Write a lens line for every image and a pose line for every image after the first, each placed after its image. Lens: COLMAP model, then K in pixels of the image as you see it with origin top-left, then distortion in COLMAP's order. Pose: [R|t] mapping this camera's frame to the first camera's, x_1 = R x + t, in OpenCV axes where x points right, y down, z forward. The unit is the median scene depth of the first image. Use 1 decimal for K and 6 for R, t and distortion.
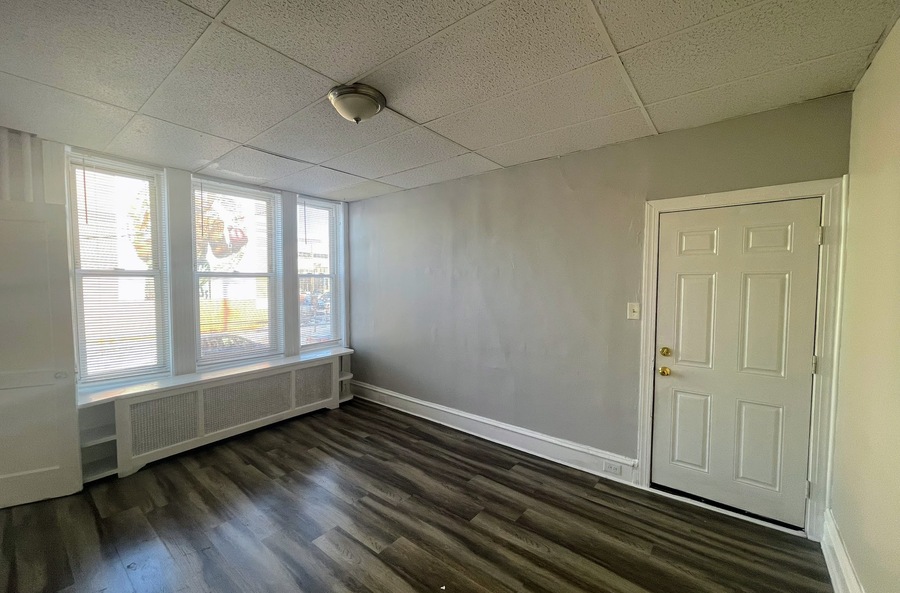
lens RADIAL K [[358.2, 0, 449.4], [0, 358.2, 300.8], [0, 0, 1]] dist [-0.000259, 0.000818]
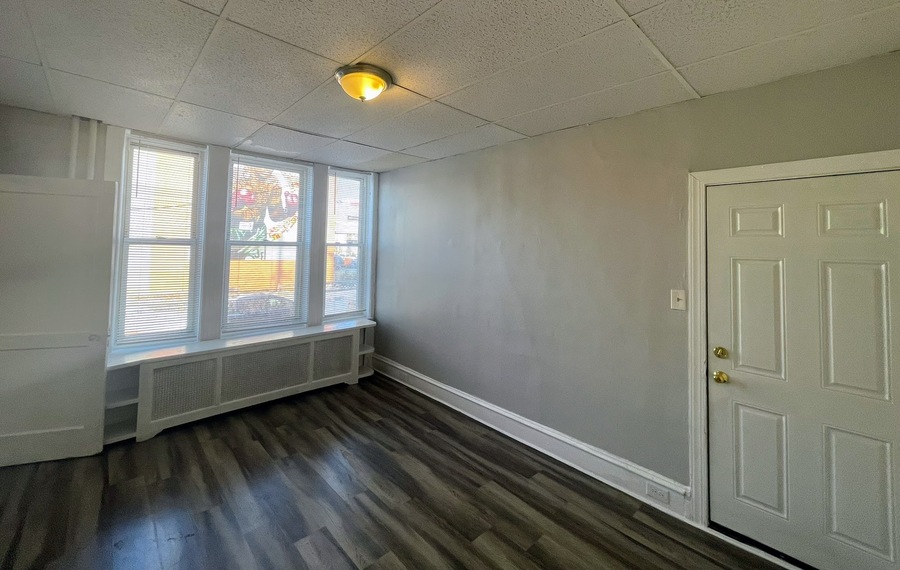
lens RADIAL K [[368.3, 0, 444.1], [0, 368.3, 231.1], [0, 0, 1]] dist [0.002930, 0.000875]
pose [[0.987167, 0.015889, -0.158899, 0.101673], [-0.030679, 0.995372, -0.091067, -0.035389], [0.156717, 0.094773, 0.983086, 0.042892]]
